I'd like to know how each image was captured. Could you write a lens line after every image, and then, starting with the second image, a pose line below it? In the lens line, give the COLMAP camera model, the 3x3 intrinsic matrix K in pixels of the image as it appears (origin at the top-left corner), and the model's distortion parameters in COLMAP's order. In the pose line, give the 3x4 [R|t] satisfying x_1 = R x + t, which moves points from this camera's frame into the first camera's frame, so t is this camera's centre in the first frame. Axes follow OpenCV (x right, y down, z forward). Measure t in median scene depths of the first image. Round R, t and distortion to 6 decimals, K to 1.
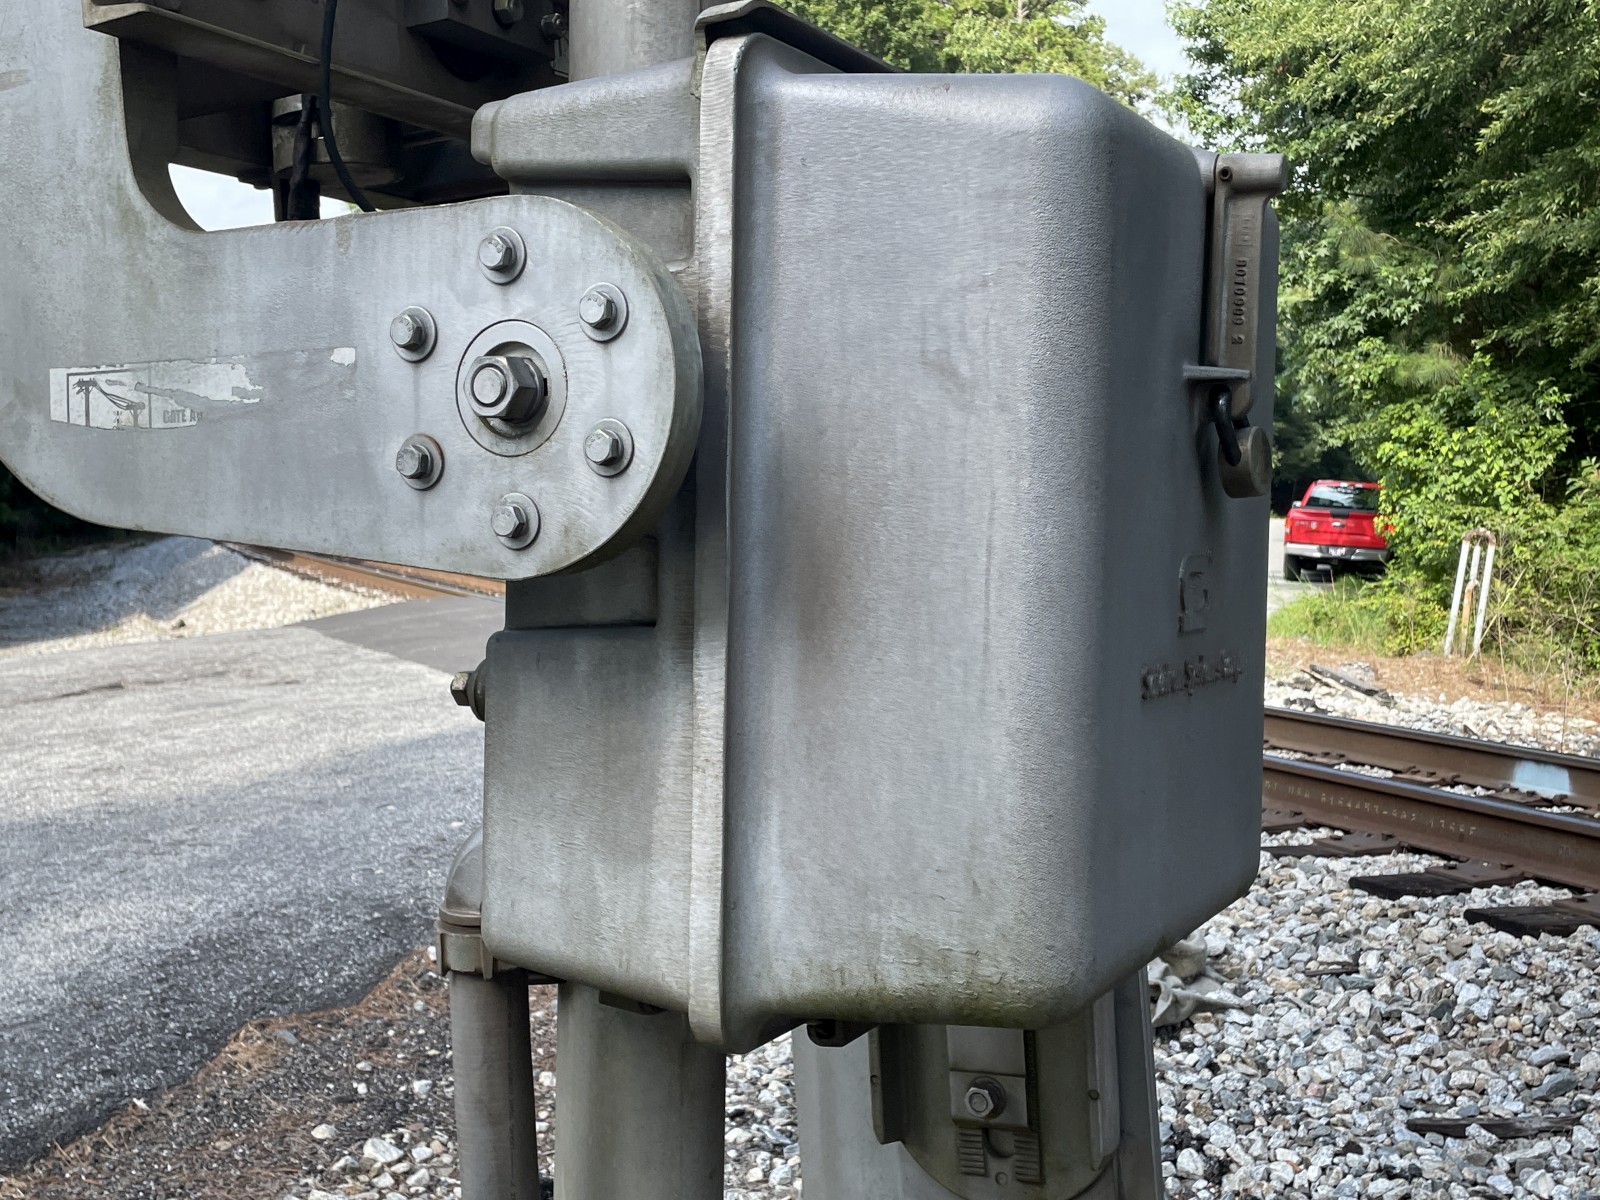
lens RADIAL K [[1819.3, 0, 803.2], [0, 1819.3, 587.9], [0, 0, 1]] dist [0.003447, 0.000000]
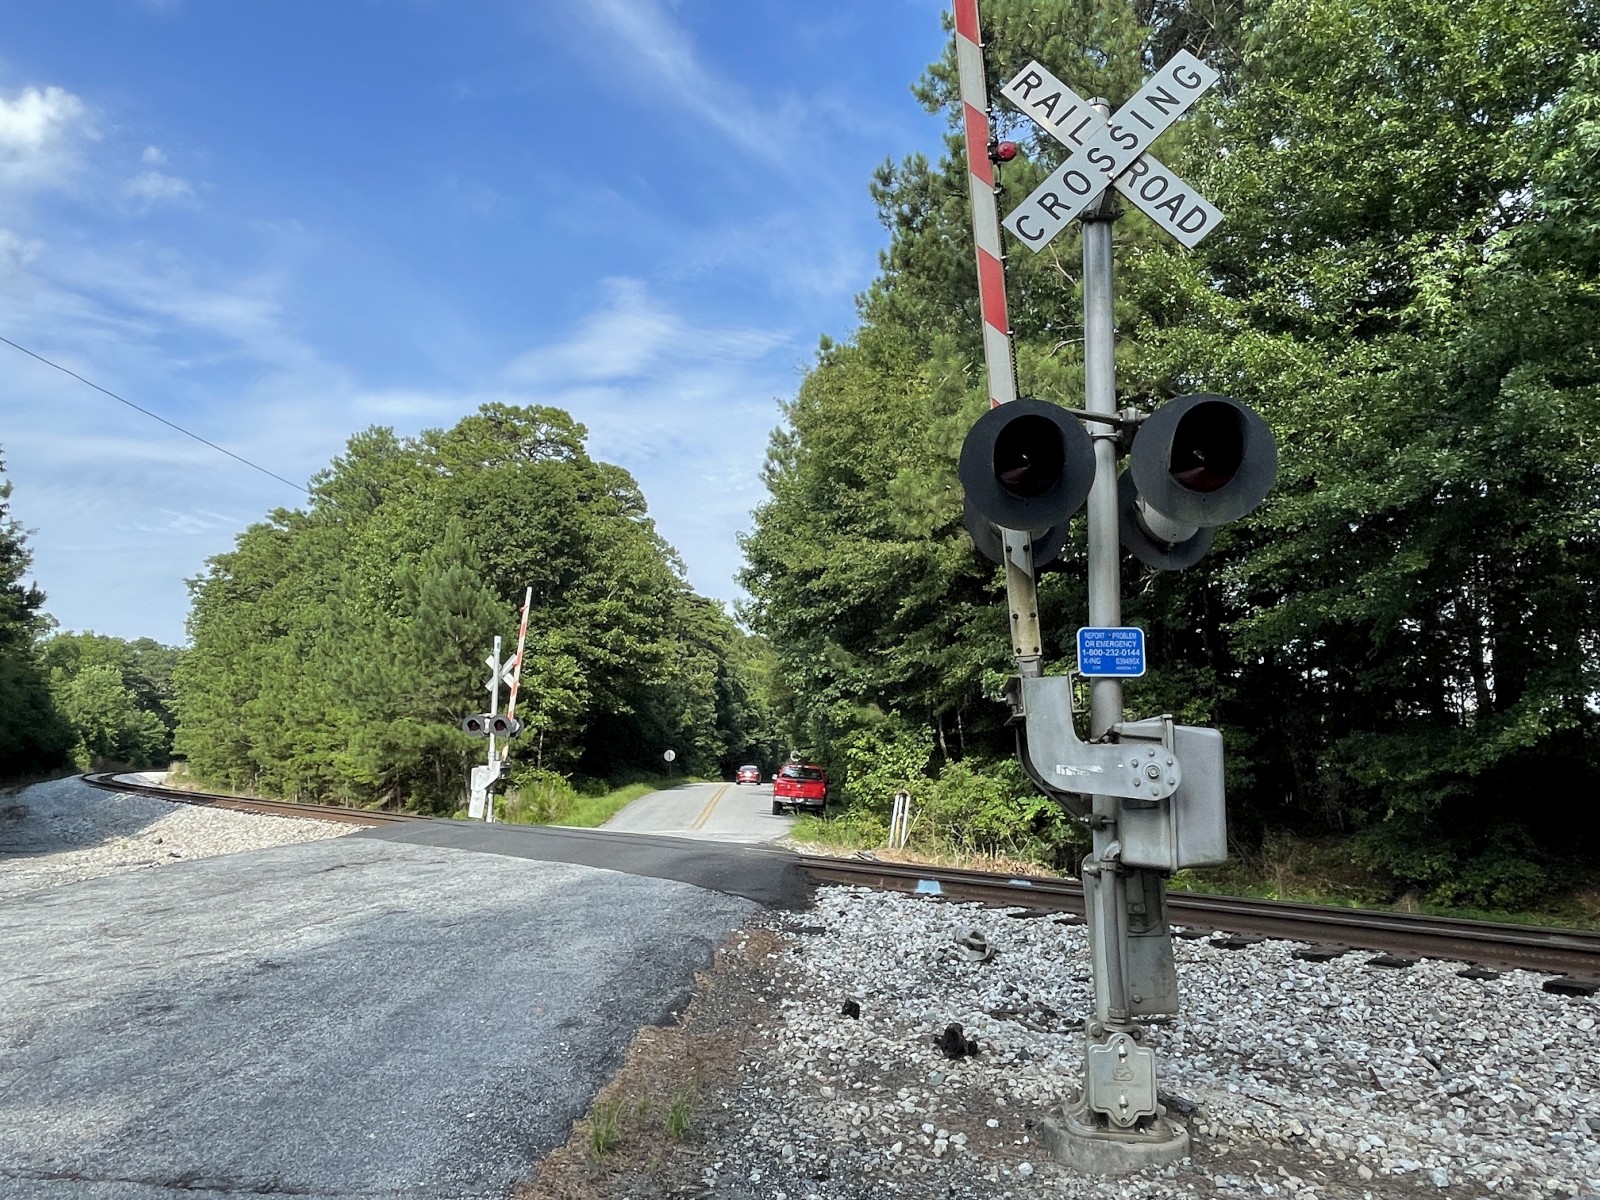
lens RADIAL K [[1028.7, 0, 808.6], [0, 1028.7, 616.1], [0, 0, 1]] dist [0.000223, -0.003408]
pose [[0.936209, 0.066676, 0.345060, -0.165340], [0.002090, 0.980764, -0.195186, 0.004044], [-0.351436, 0.183457, 0.918061, -0.132729]]
